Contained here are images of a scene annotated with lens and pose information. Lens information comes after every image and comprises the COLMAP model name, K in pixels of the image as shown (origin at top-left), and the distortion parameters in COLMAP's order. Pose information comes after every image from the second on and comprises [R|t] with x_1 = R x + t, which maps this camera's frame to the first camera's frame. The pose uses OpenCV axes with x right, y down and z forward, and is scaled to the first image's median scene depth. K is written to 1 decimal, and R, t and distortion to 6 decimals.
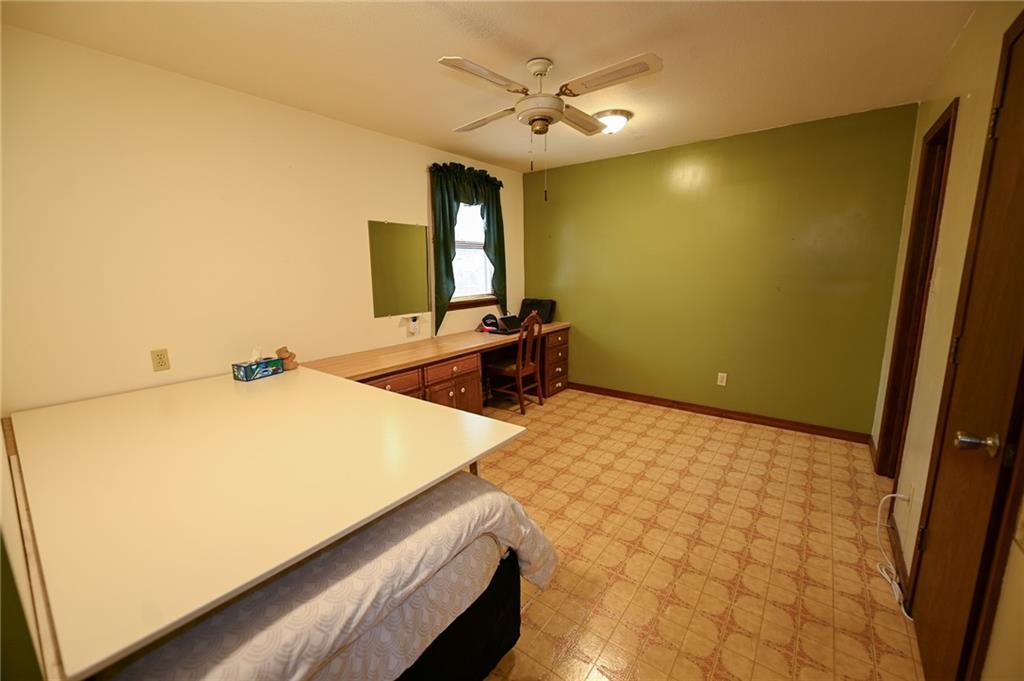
lens RADIAL K [[406.3, 0, 514.3], [0, 406.3, 339.5], [0, 0, 1]] dist [-0.006141, -0.001199]
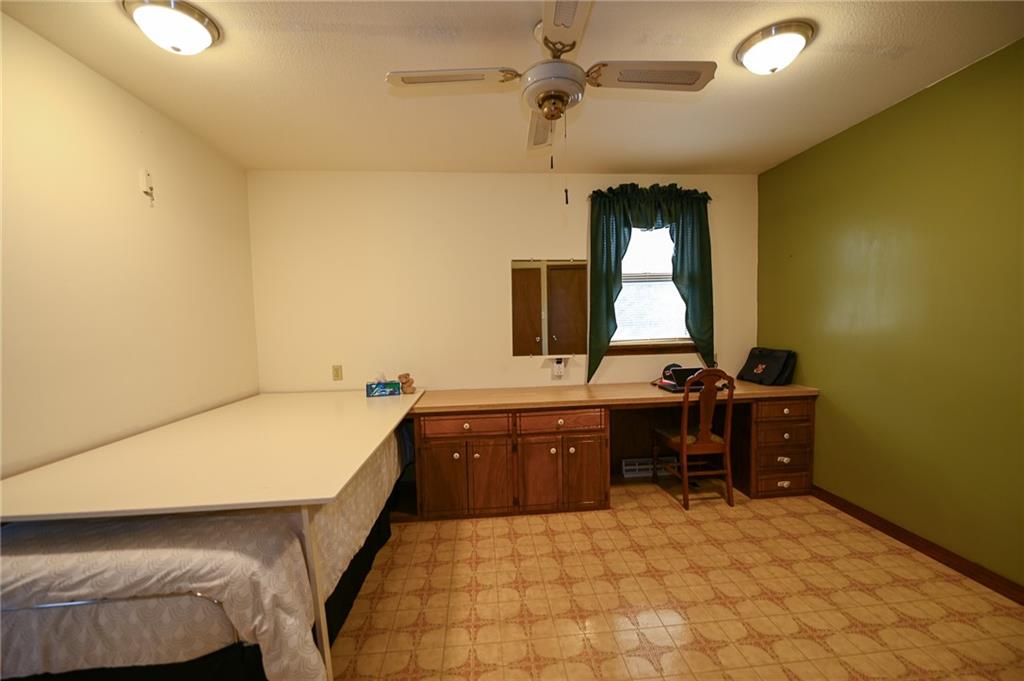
lens RADIAL K [[406.3, 0, 518.2], [0, 406.3, 343.0], [0, 0, 1]] dist [-0.006141, -0.001199]
pose [[0.673133, 0.039149, -0.738484, 0.409761], [-0.116635, 0.991720, -0.053740, -0.034789], [0.730266, 0.122307, 0.672126, 0.352133]]
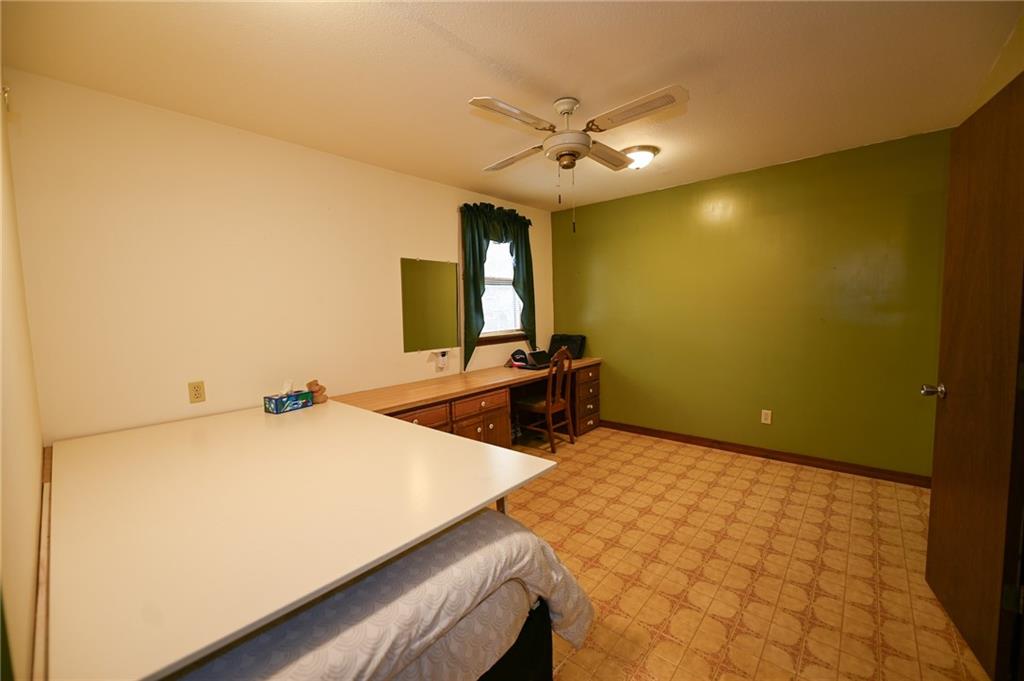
lens RADIAL K [[406.3, 0, 517.0], [0, 406.3, 337.8], [0, 0, 1]] dist [-0.006141, -0.001199]
pose [[0.997795, -0.007470, -0.065952, 0.000717], [0.000708, 0.994789, -0.101953, 0.013376], [0.066370, 0.101681, 0.992601, 0.016998]]
